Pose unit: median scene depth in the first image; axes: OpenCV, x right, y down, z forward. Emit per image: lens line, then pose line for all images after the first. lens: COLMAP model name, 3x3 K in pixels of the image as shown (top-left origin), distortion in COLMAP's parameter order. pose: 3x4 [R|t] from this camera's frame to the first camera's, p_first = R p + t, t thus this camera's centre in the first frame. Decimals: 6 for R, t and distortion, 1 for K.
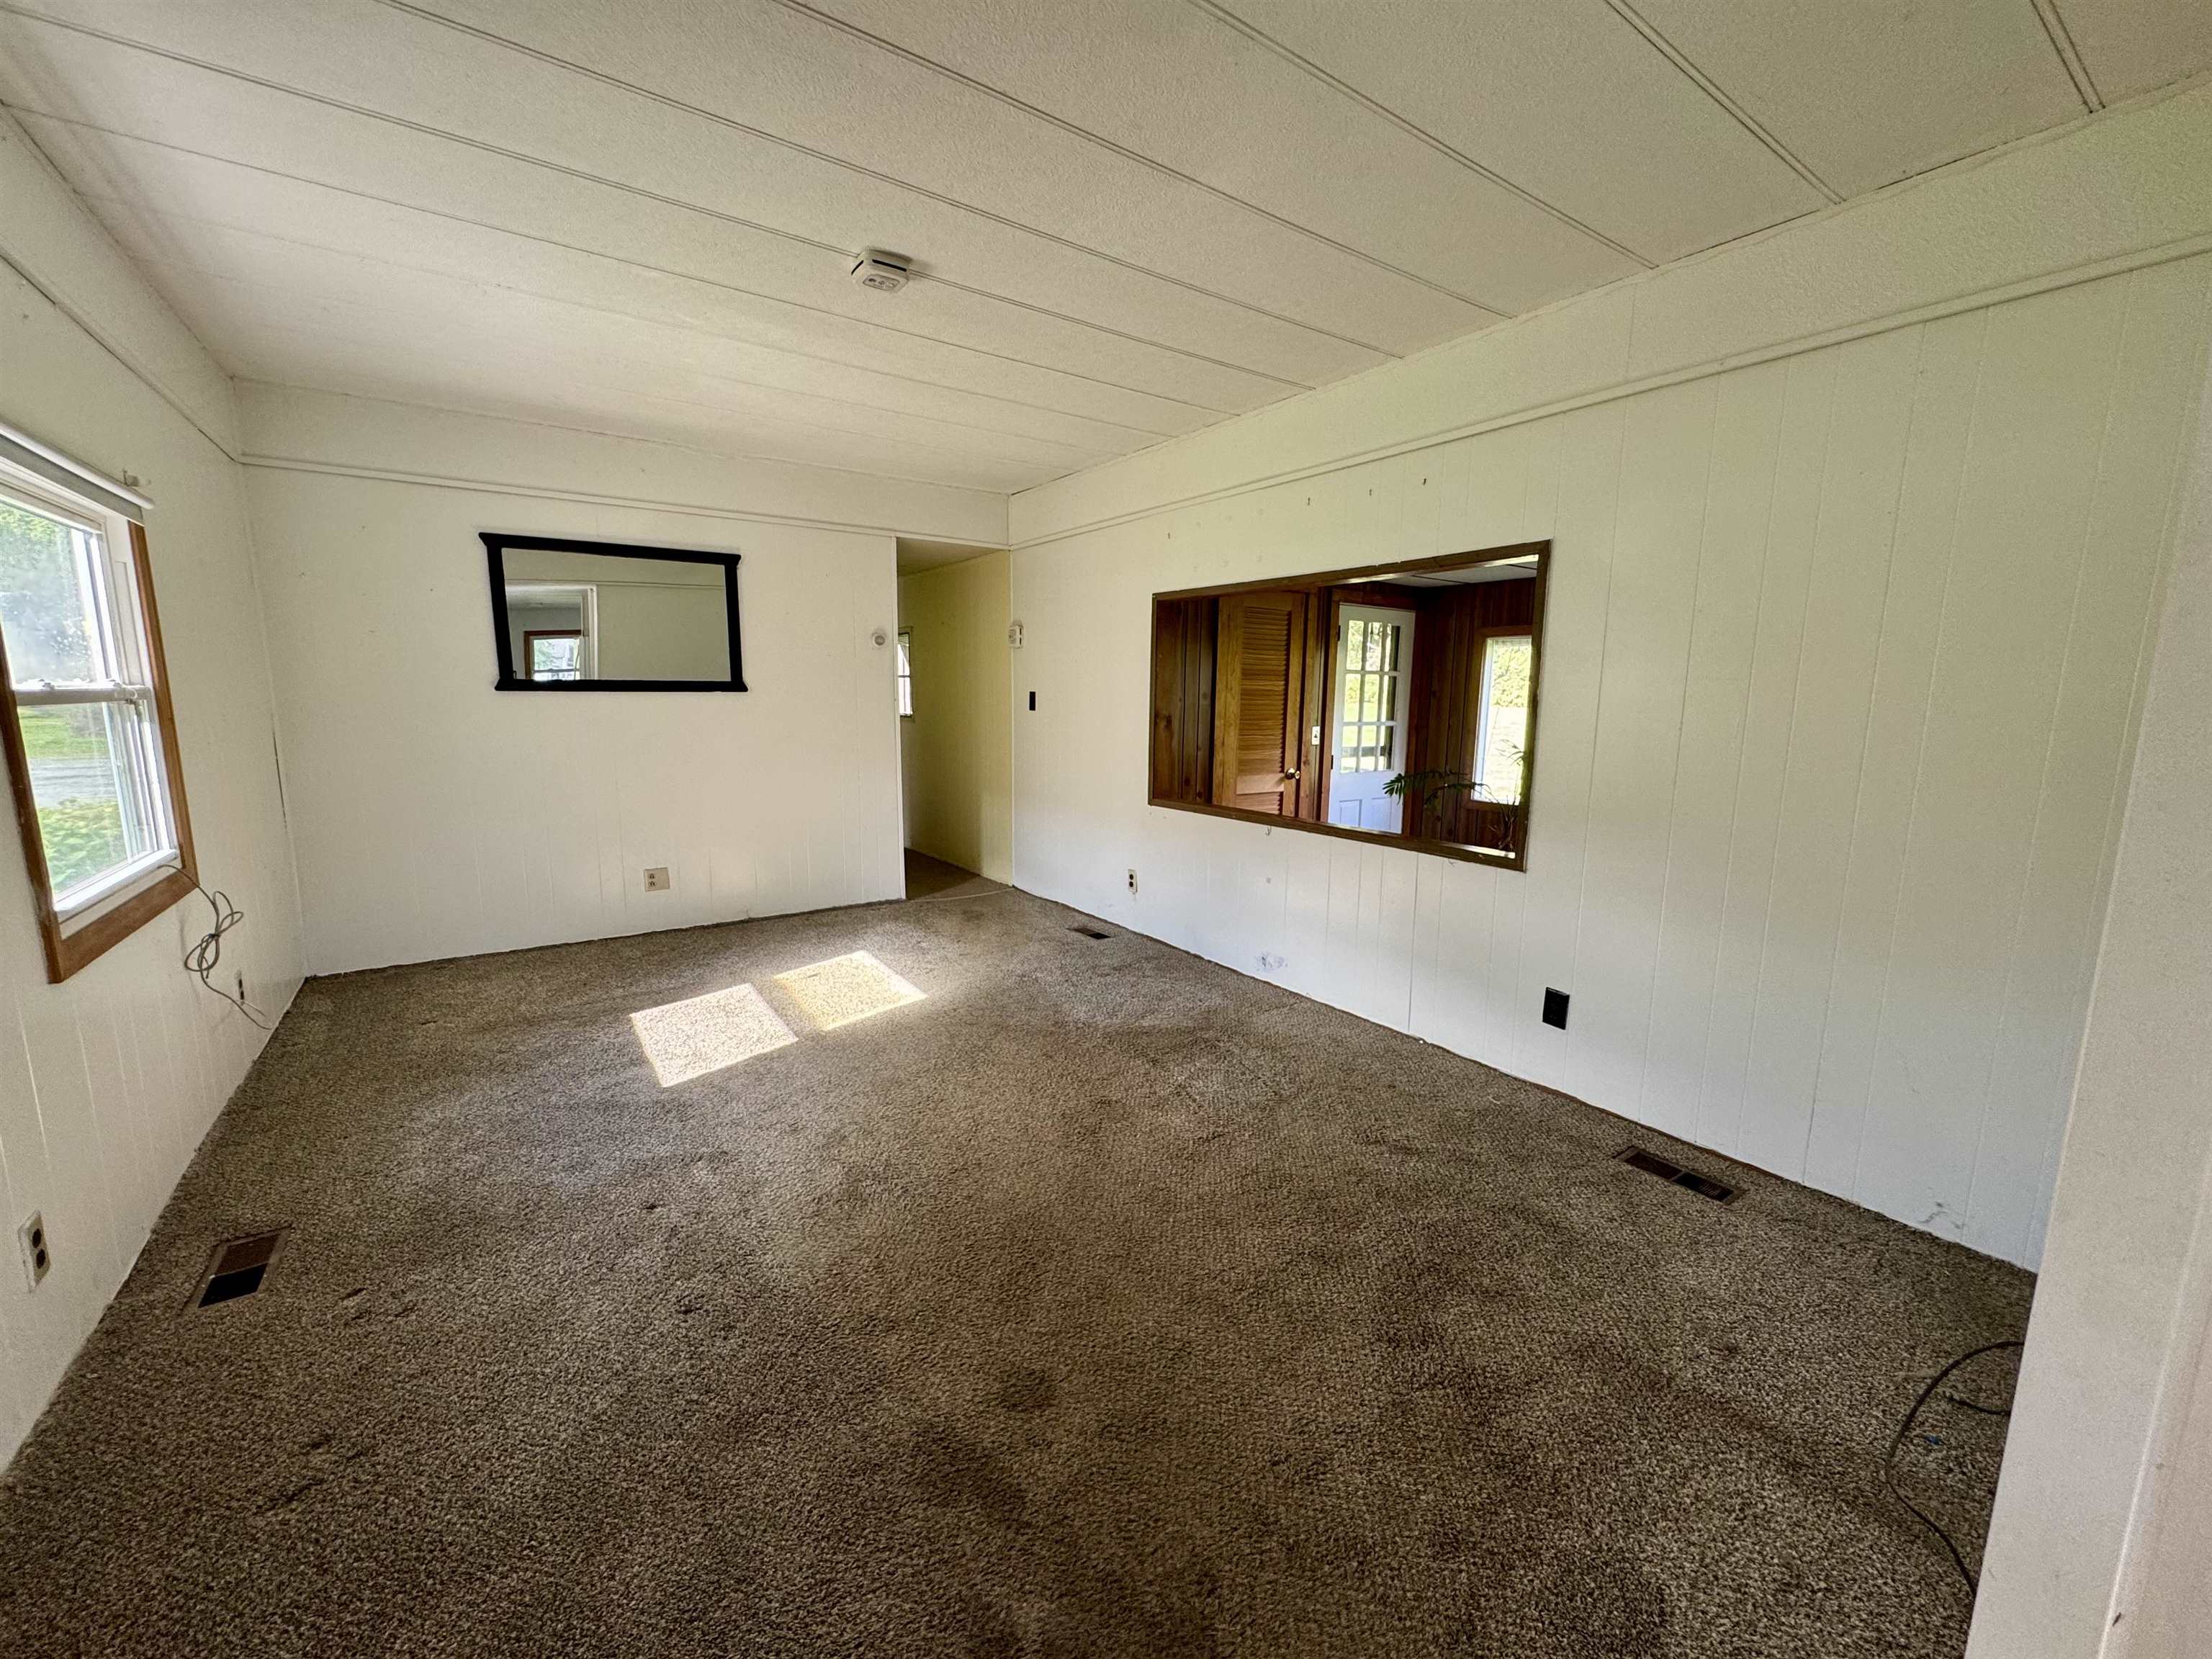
lens RADIAL K [[888.3, 0, 1103.2], [0, 888.3, 826.7], [0, 0, 1]] dist [0.000286, -0.000238]
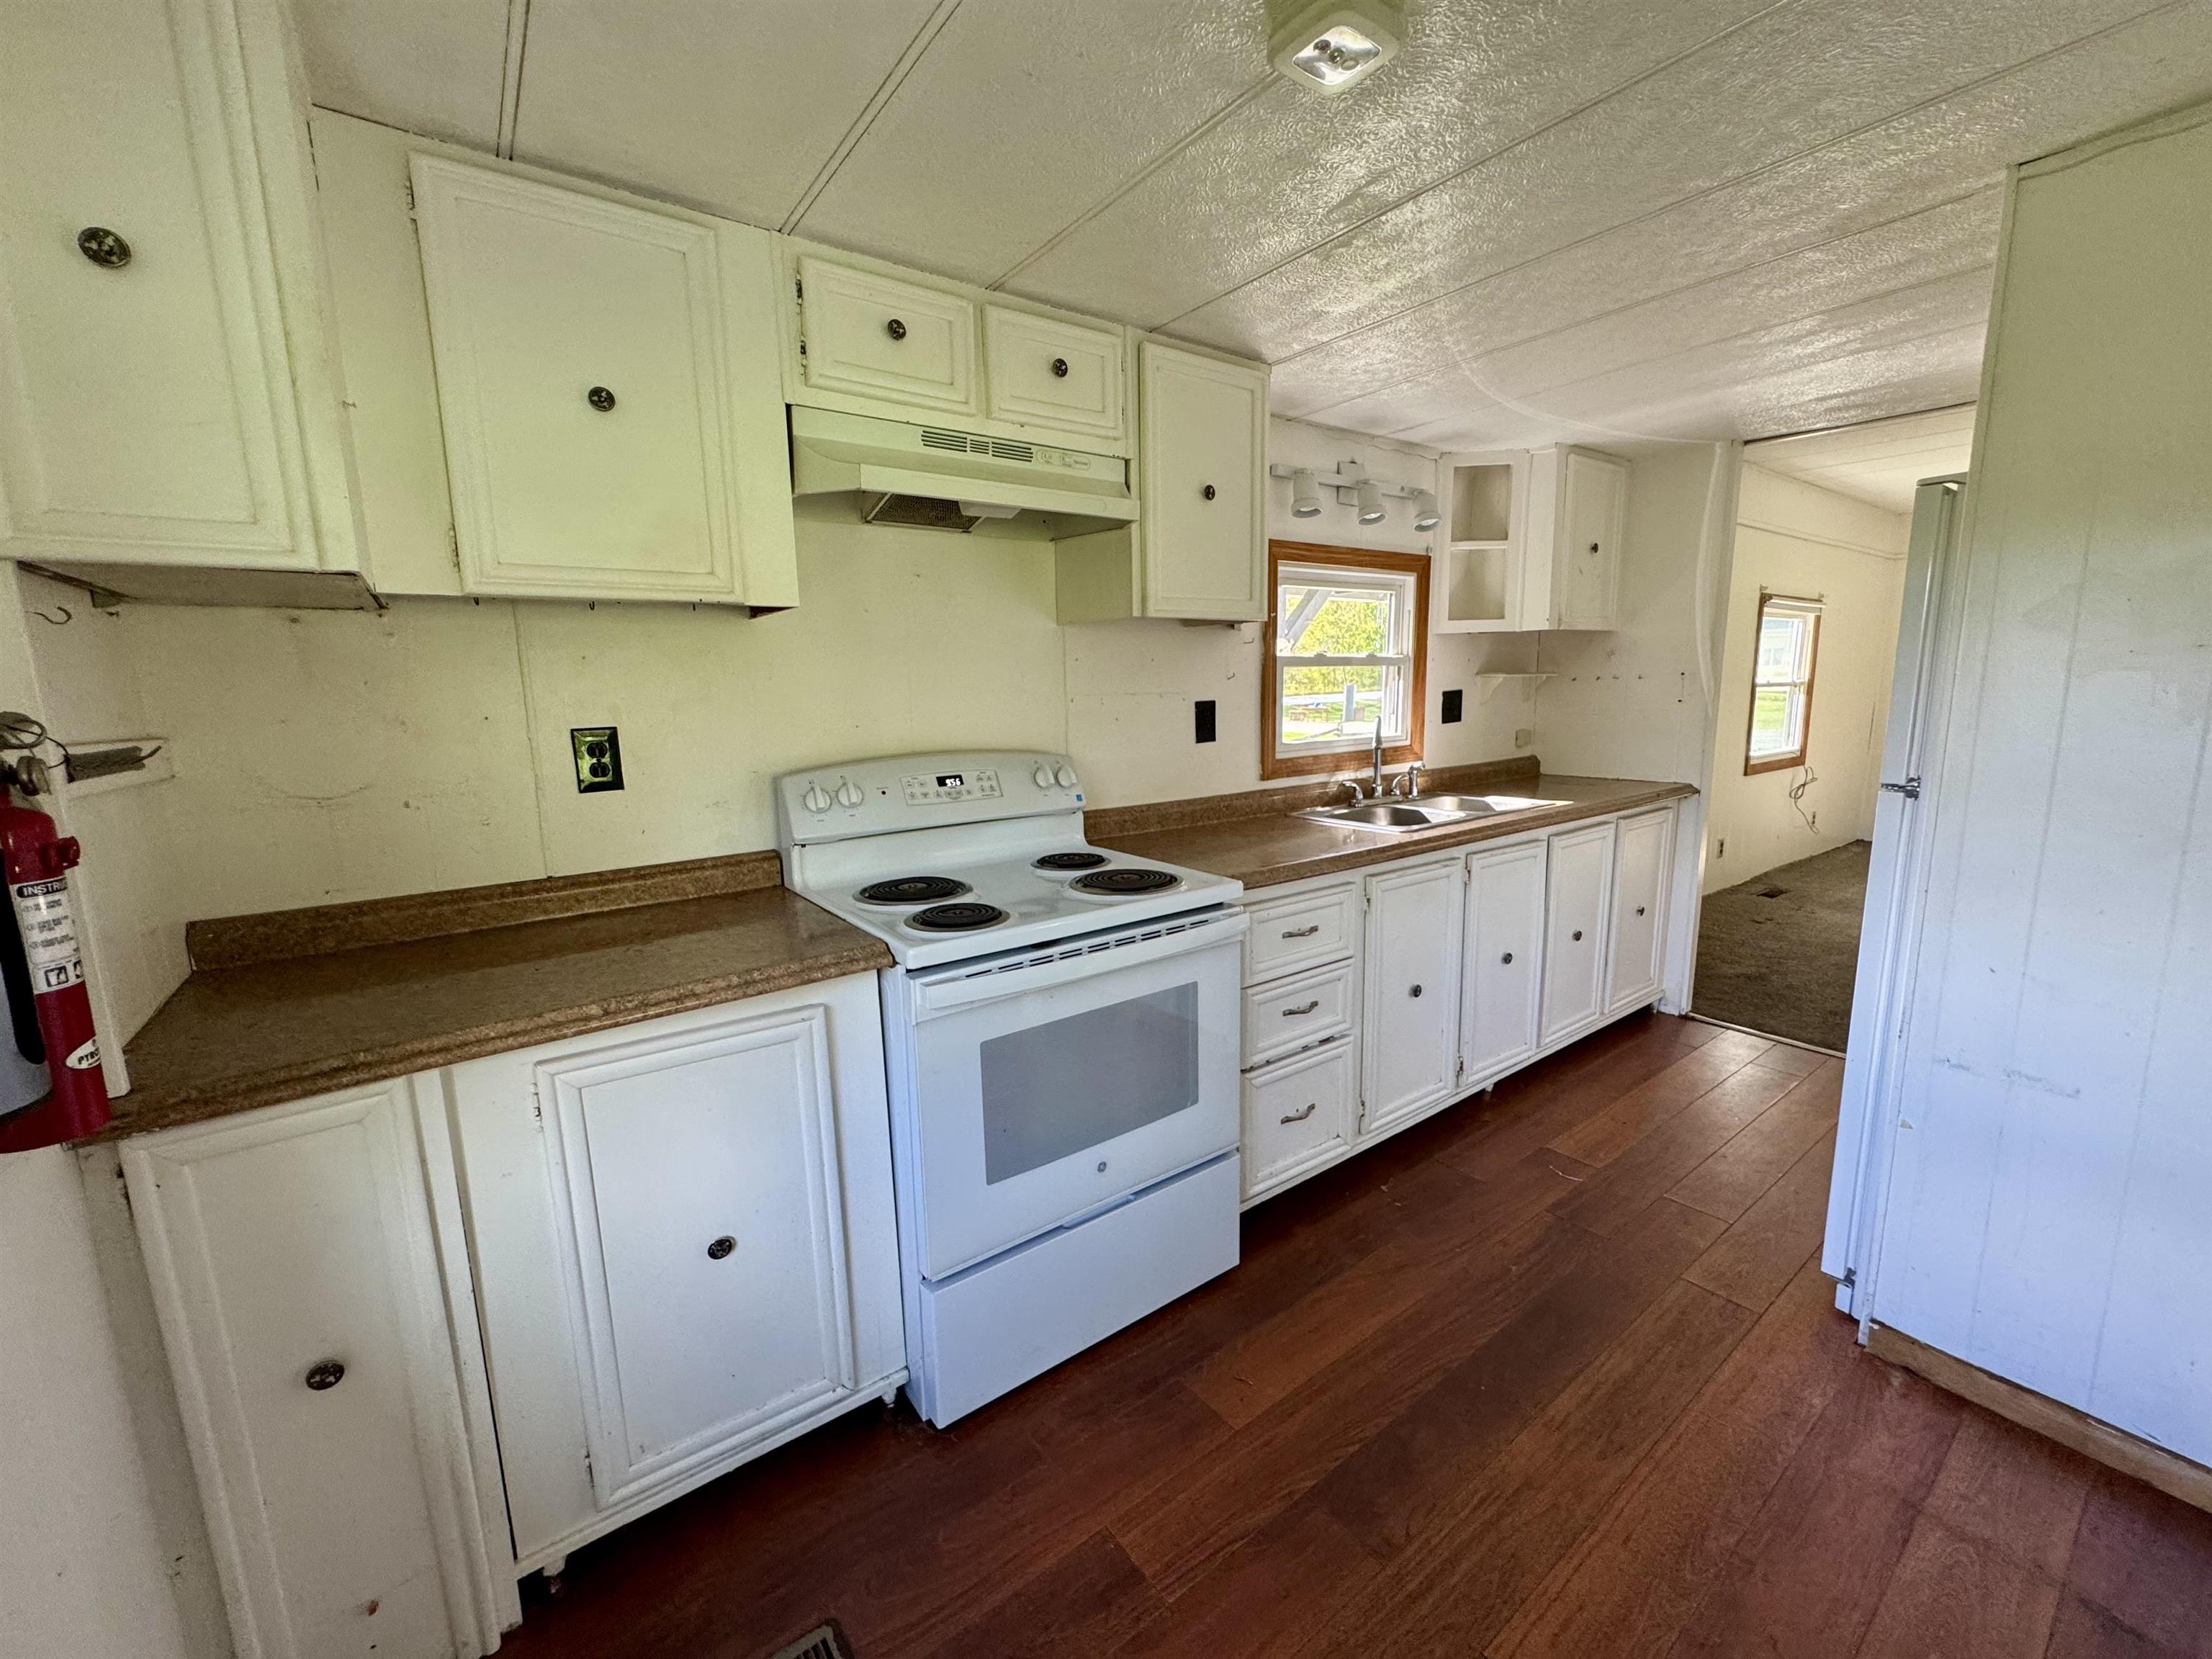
lens RADIAL K [[888.3, 0, 1104.6], [0, 888.3, 828.1], [0, 0, 1]] dist [0.000286, -0.000238]
pose [[0.031031, 0.151041, -0.988040, 1.041930], [-0.133893, 0.980235, 0.145642, 0.114170], [0.990510, 0.127772, 0.050641, -0.761974]]
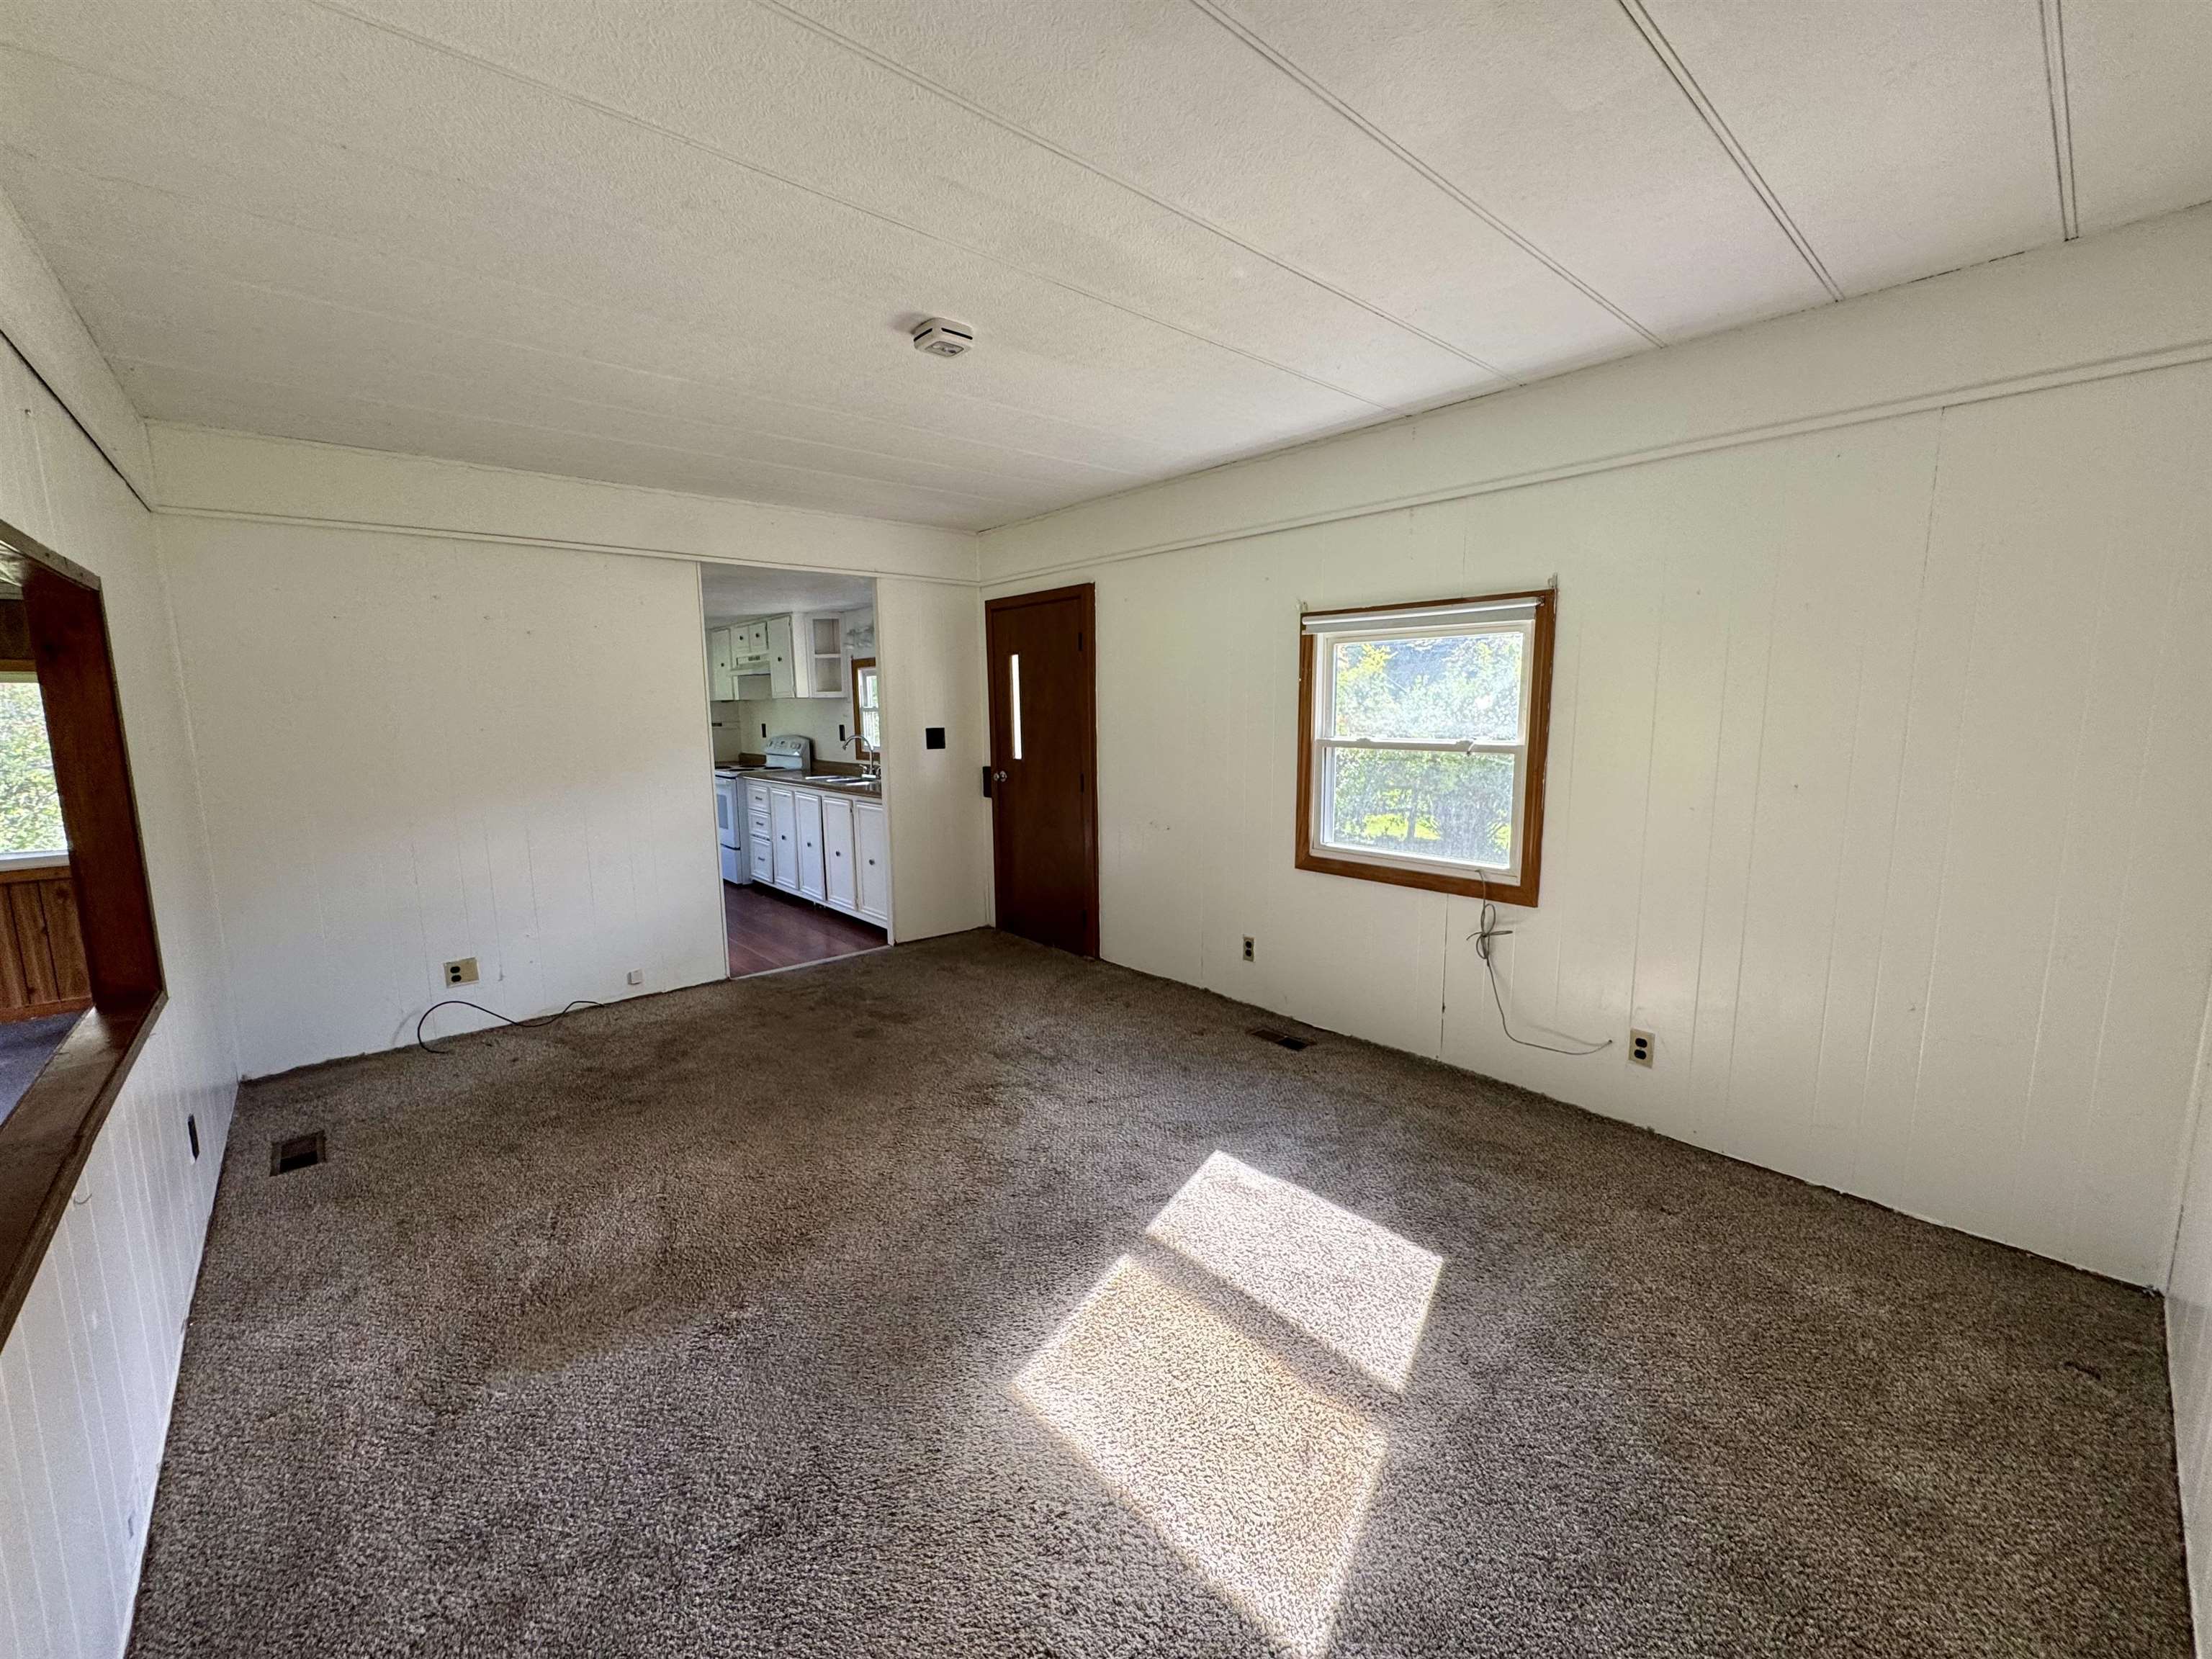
lens RADIAL K [[888.3, 0, 1109.9], [0, 888.3, 827.7], [0, 0, 1]] dist [0.000286, -0.000238]
pose [[-0.991902, 0.021058, -0.125246, -0.239084], [-0.016262, 0.956982, 0.289692, -0.313115], [0.125958, 0.289383, -0.948890, 1.692272]]
